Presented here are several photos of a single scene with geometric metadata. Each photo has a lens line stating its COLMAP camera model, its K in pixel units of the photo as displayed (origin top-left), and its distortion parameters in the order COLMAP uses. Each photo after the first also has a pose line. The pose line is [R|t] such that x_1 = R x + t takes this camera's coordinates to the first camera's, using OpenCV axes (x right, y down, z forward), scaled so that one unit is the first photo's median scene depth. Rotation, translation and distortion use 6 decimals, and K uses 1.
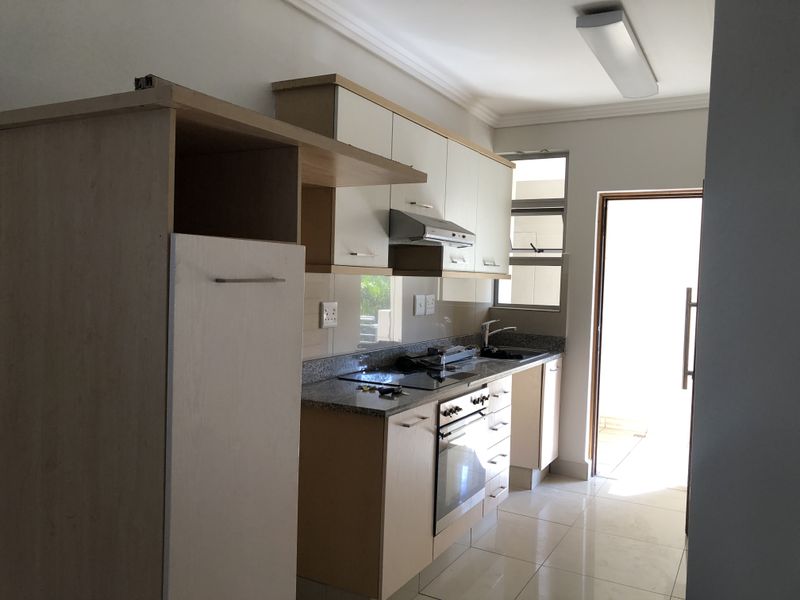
lens RADIAL K [[659.1, 0, 398.1], [0, 659.1, 299.8], [0, 0, 1]] dist [0.012629, -0.013238]
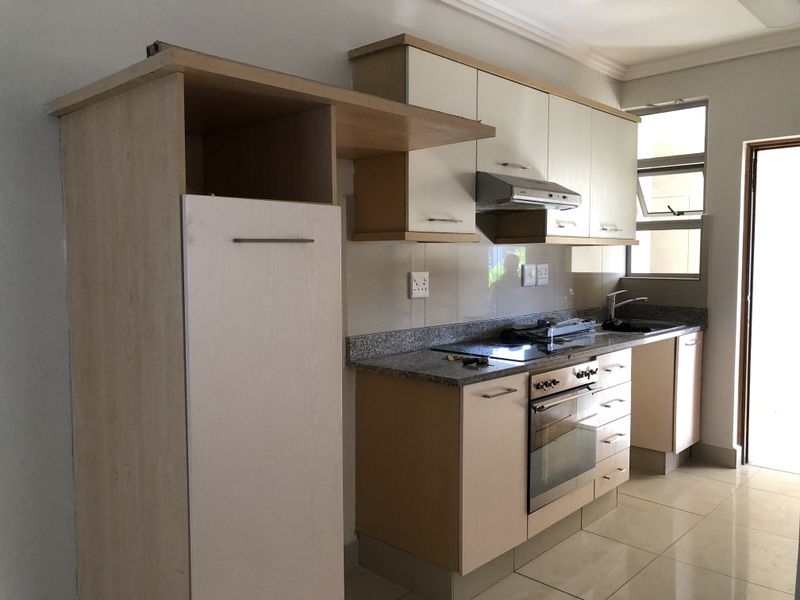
lens RADIAL K [[659.1, 0, 399.1], [0, 659.1, 301.6], [0, 0, 1]] dist [0.012629, -0.013238]
pose [[0.966488, -0.017832, -0.256092, 0.107660], [0.024589, 0.999428, 0.023204, 0.022536], [0.255532, -0.028723, 0.966374, 0.038179]]
